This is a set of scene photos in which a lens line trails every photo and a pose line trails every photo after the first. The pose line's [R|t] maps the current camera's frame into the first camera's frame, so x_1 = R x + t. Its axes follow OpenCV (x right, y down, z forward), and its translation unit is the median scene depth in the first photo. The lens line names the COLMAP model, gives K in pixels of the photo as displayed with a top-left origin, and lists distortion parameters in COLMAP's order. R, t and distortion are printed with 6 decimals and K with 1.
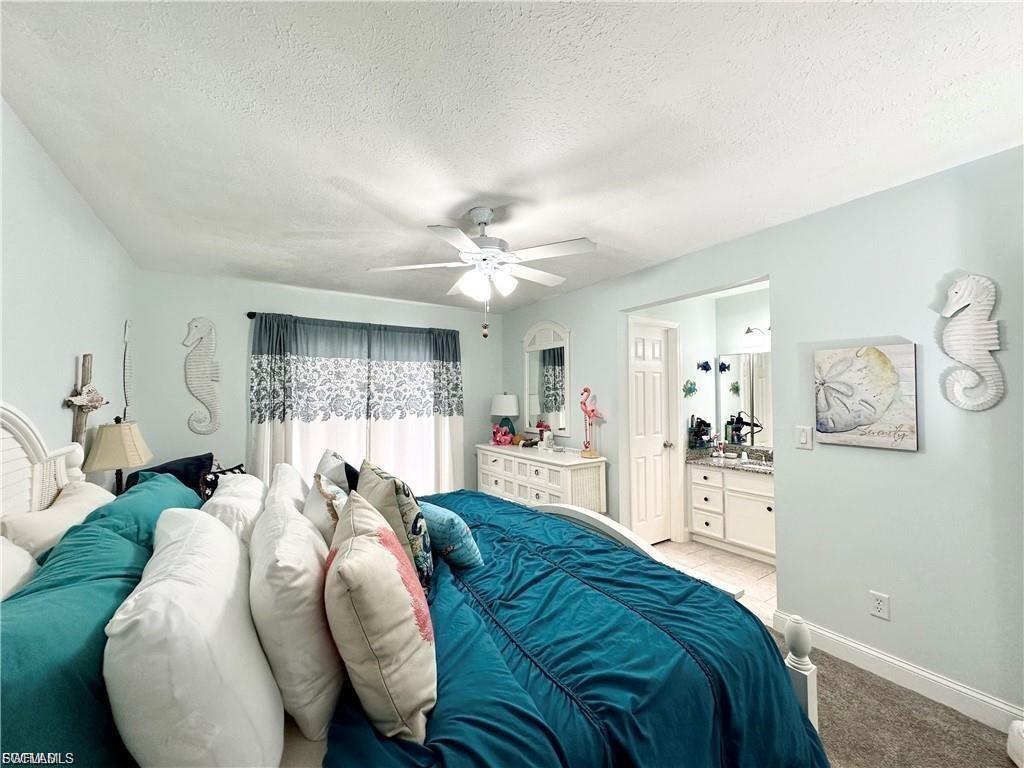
lens RADIAL K [[414.7, 0, 533.1], [0, 414.7, 388.7], [0, 0, 1]] dist [-0.000155, 0.000007]
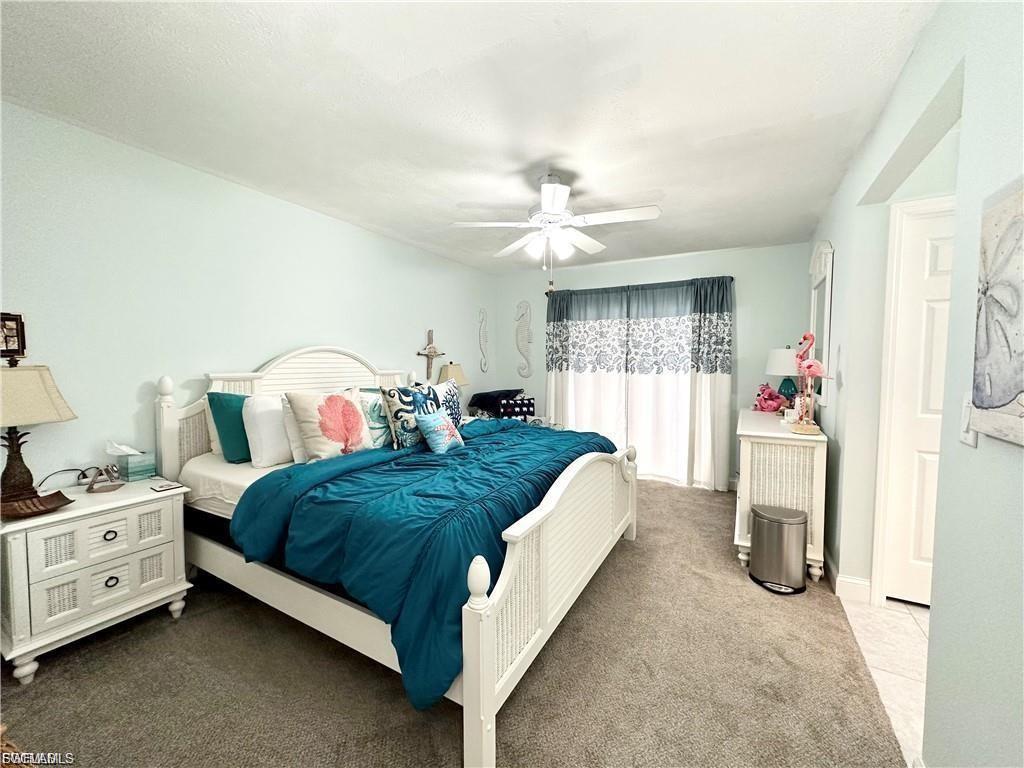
lens RADIAL K [[408.3, 0, 512.0], [0, 408.3, 384.0], [0, 0, 1]] dist [-0.001255, 0.000024]
pose [[0.470323, 0.063832, -0.880183, 0.428230], [0.020429, 0.996326, 0.083171, 0.006152], [0.882258, -0.057099, 0.467291, 0.210132]]
